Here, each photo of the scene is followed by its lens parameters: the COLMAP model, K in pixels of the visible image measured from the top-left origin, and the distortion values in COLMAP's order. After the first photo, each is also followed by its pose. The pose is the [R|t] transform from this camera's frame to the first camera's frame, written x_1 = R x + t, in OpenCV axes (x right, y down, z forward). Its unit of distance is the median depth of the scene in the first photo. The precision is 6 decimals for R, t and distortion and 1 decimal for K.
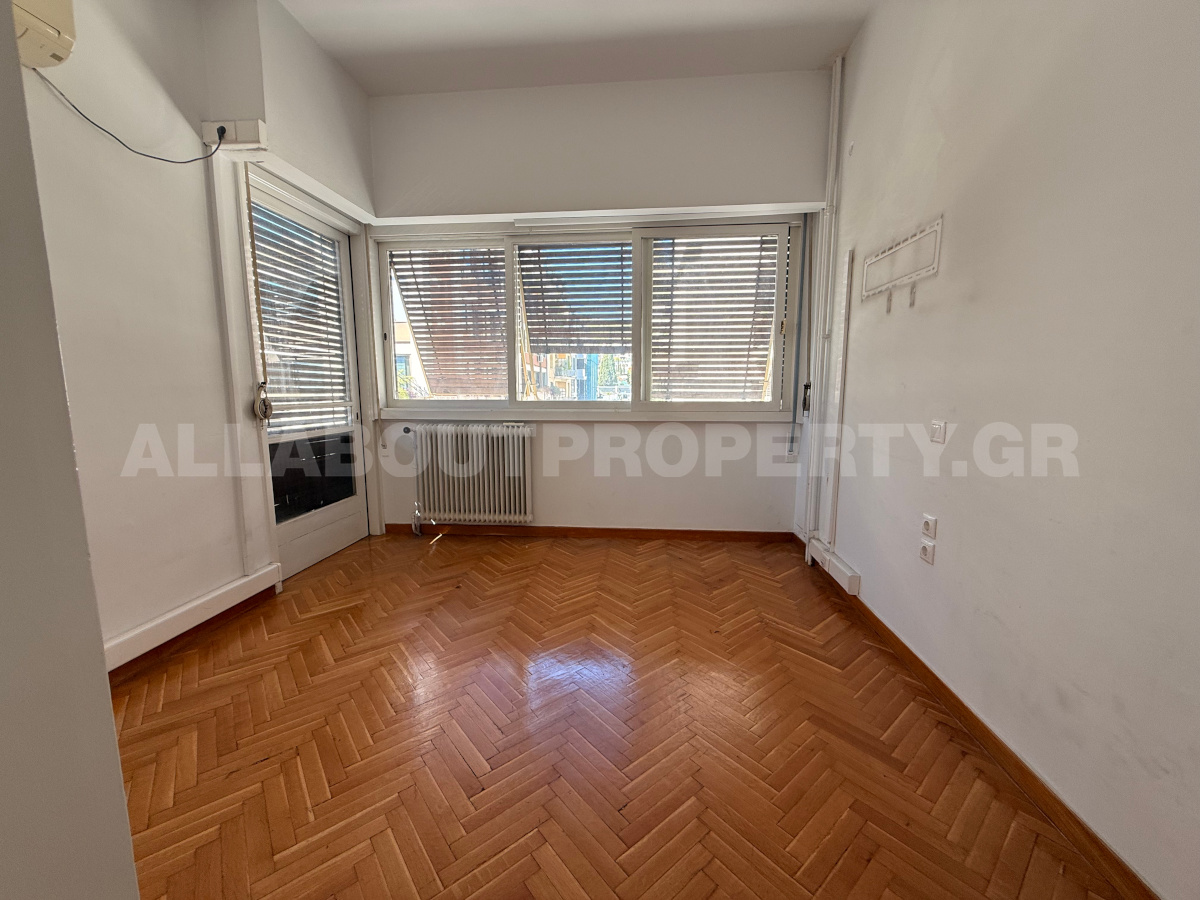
lens RADIAL K [[512.6, 0, 600.0], [0, 512.6, 450.0], [0, 0, 1]] dist [0.000879, -0.000026]
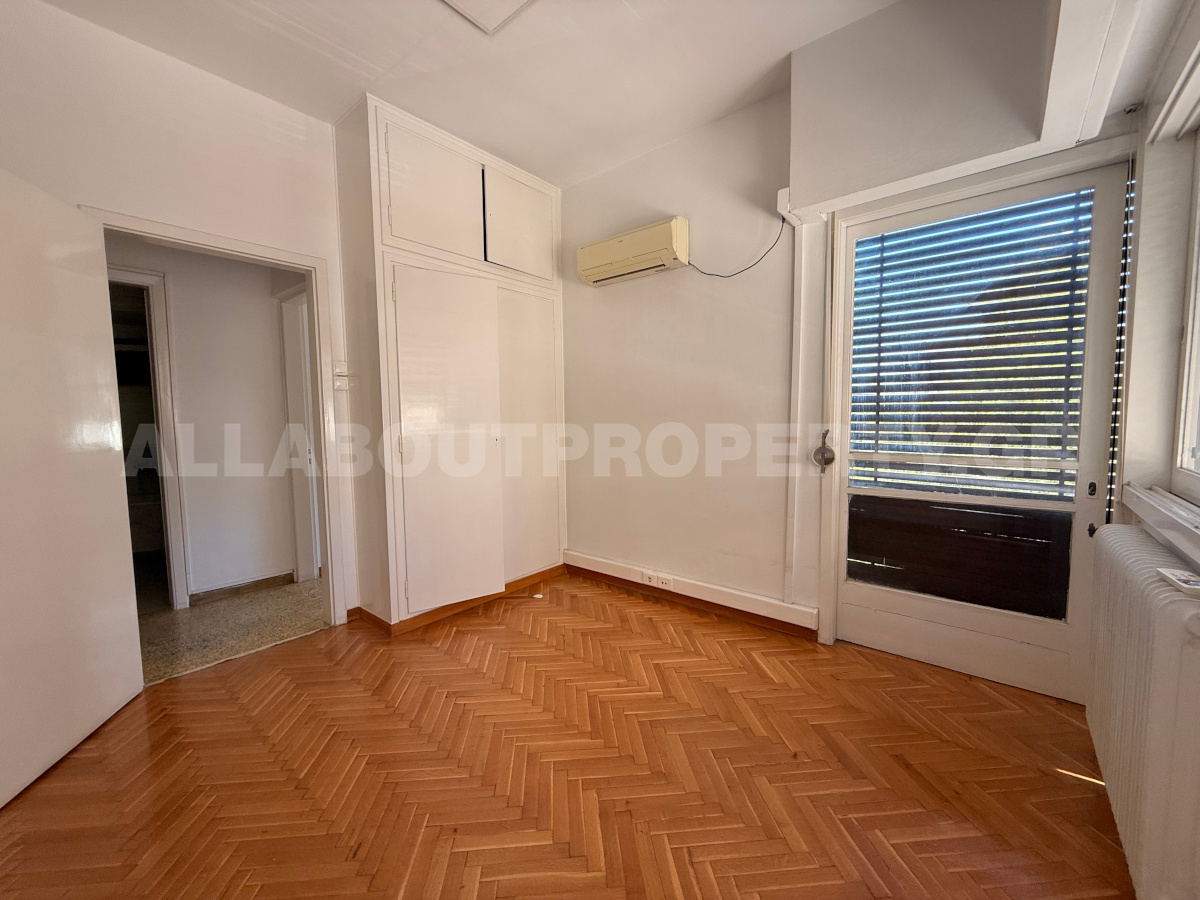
lens RADIAL K [[477.6, 0, 600.0], [0, 477.6, 450.0], [0, 0, 1]] dist [0.001291, -0.000194]
pose [[-0.589216, 0.063433, -0.805482, 0.334072], [-0.084925, 0.986529, 0.139815, -0.175644], [0.803500, 0.150787, -0.575891, 1.125002]]
